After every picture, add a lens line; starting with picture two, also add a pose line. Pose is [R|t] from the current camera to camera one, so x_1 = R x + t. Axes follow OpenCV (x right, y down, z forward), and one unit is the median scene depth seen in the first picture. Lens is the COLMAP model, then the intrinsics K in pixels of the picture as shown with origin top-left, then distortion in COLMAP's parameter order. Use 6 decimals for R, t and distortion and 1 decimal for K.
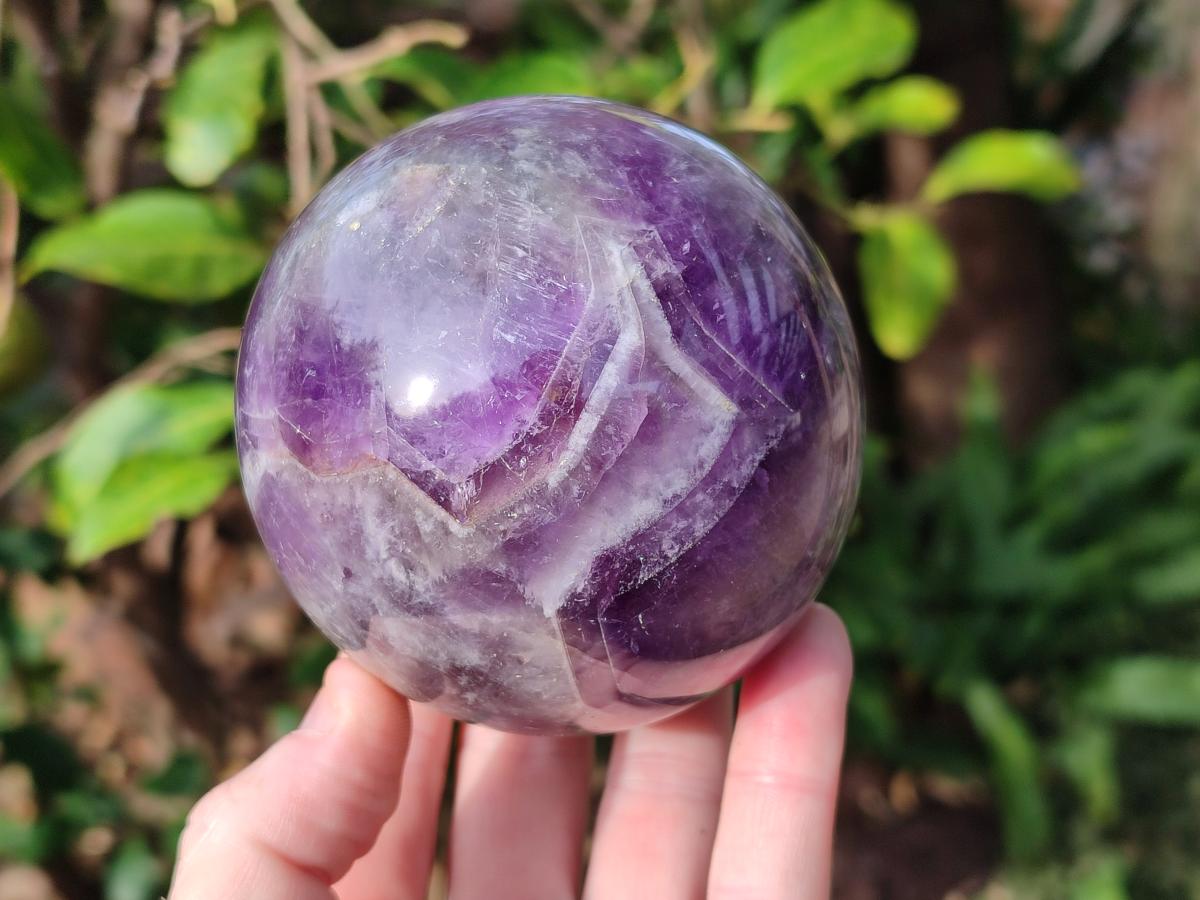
lens RADIAL K [[1901.0, 0, 600.0], [0, 1901.0, 450.0], [0, 0, 1]] dist [0.054477, -0.187808]
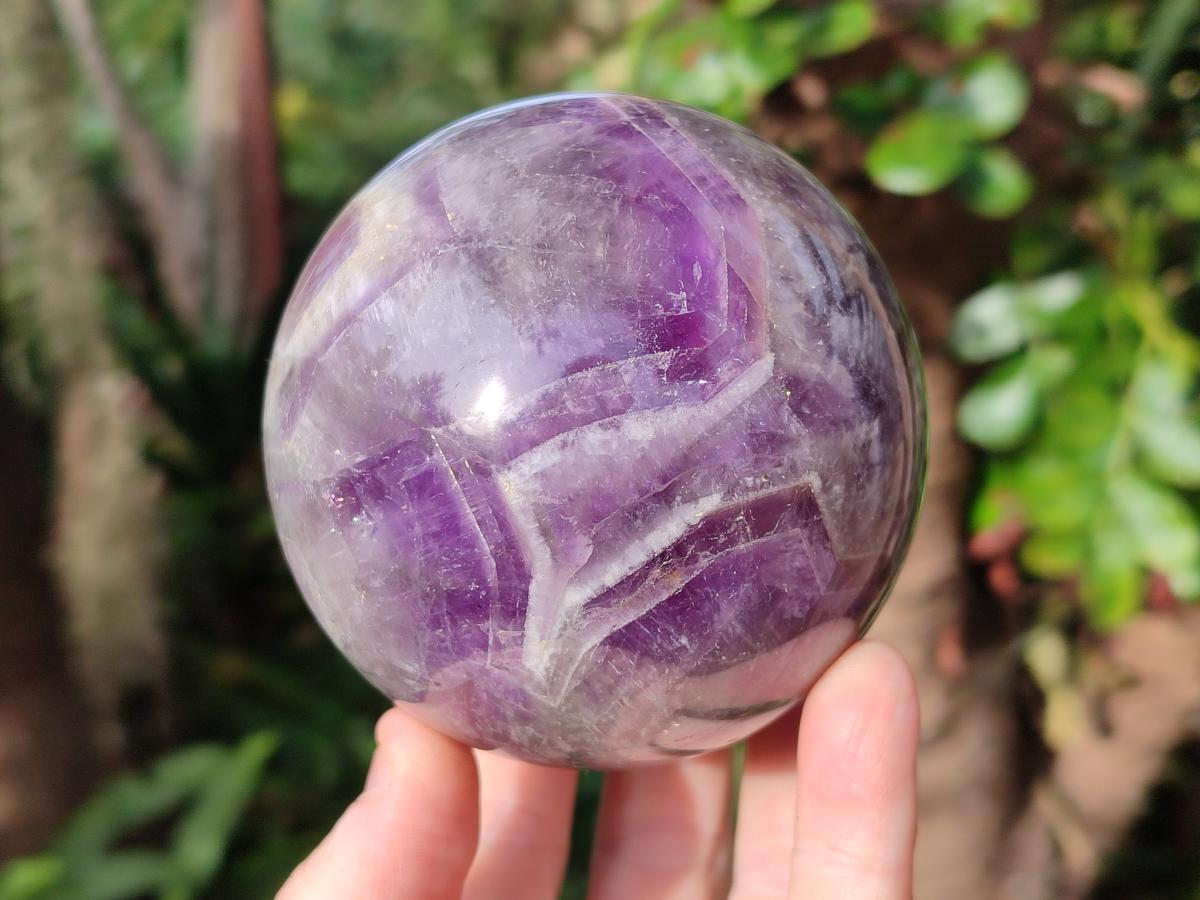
lens RADIAL K [[1901.0, 0, 600.0], [0, 1901.0, 450.0], [0, 0, 1]] dist [0.054477, -0.187808]
pose [[-0.860491, -0.361299, -0.359191, 0.368663], [0.452511, -0.865940, -0.213030, 0.210279], [-0.234070, -0.345849, 0.908625, 0.156728]]
